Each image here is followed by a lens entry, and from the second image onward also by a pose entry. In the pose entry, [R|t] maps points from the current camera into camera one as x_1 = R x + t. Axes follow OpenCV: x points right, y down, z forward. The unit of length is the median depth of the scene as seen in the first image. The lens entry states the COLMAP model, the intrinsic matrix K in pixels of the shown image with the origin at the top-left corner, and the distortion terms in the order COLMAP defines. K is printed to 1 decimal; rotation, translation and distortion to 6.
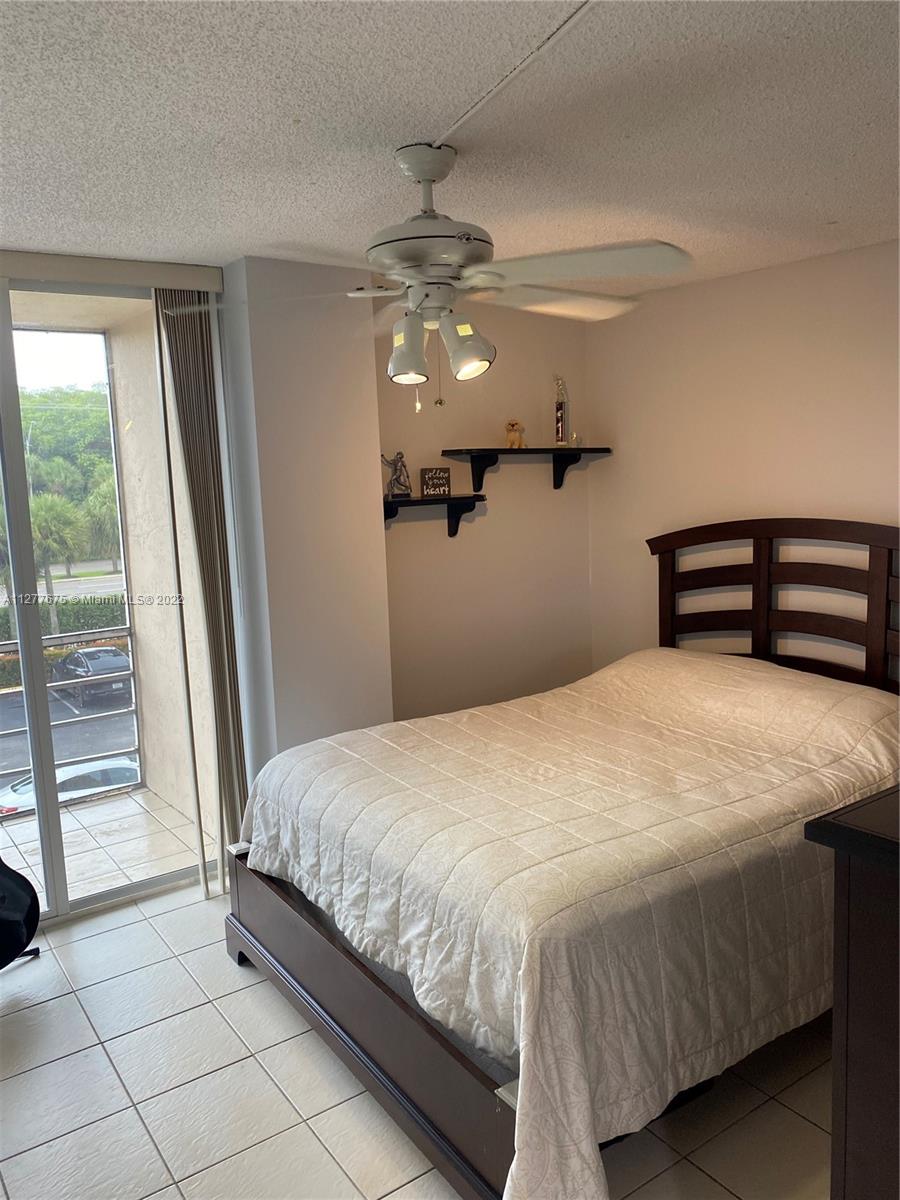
lens RADIAL K [[935.6, 0, 459.8], [0, 935.6, 584.0], [0, 0, 1]] dist [0.016871, -0.020738]
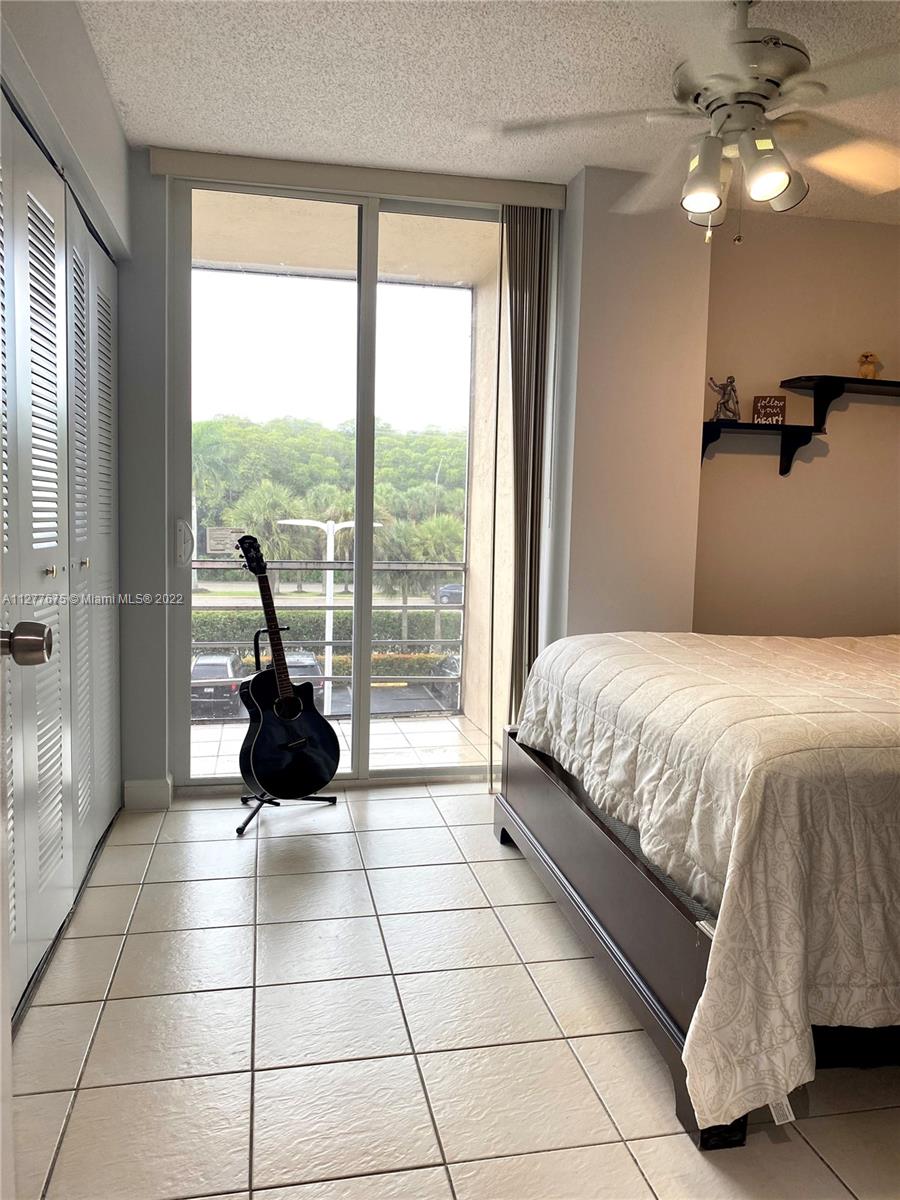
lens RADIAL K [[935.6, 0, 453.3], [0, 935.6, 597.0], [0, 0, 1]] dist [0.016871, -0.020738]
pose [[0.912883, 0.092948, -0.397499, 0.133561], [-0.111282, 0.993517, -0.023250, 0.232836], [0.392761, 0.065459, 0.917308, 0.037611]]
